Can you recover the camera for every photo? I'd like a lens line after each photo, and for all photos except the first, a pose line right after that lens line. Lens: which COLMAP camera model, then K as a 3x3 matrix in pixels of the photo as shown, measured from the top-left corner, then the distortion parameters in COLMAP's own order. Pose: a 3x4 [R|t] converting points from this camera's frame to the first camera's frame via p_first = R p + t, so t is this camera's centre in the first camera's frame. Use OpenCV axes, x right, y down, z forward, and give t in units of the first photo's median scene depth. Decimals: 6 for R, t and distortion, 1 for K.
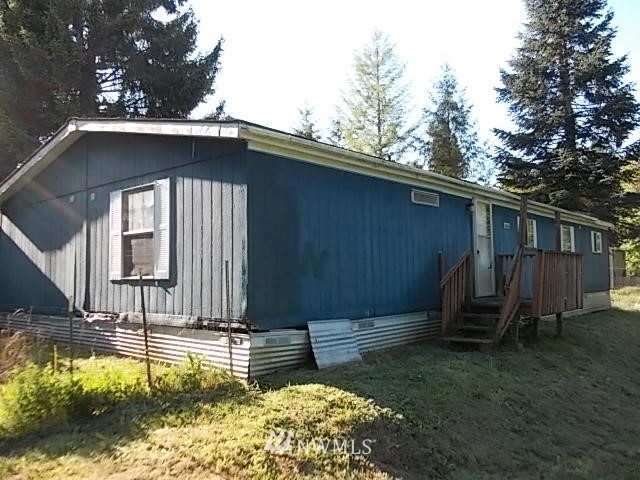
lens RADIAL K [[536.8, 0, 320.0], [0, 536.8, 240.0], [0, 0, 1]] dist [-0.012721, -0.010973]
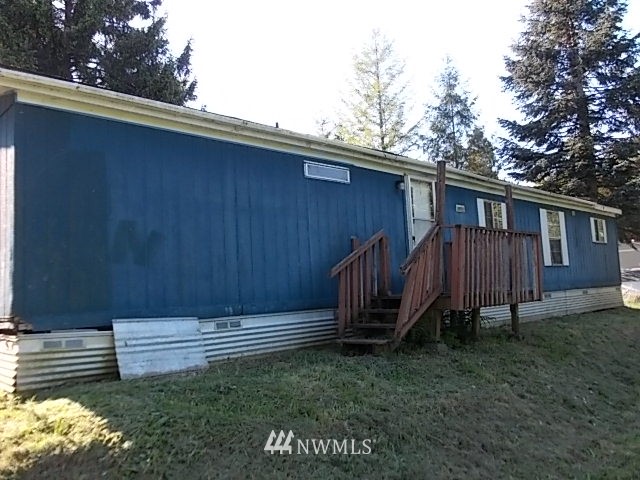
lens RADIAL K [[537.2, 0, 320.0], [0, 537.2, 240.0], [0, 0, 1]] dist [-0.019254, -0.011669]
pose [[0.995920, -0.042461, -0.079624, 0.088522], [0.040117, 0.998720, -0.030808, 0.018598], [0.080830, 0.027488, 0.996349, 0.062638]]
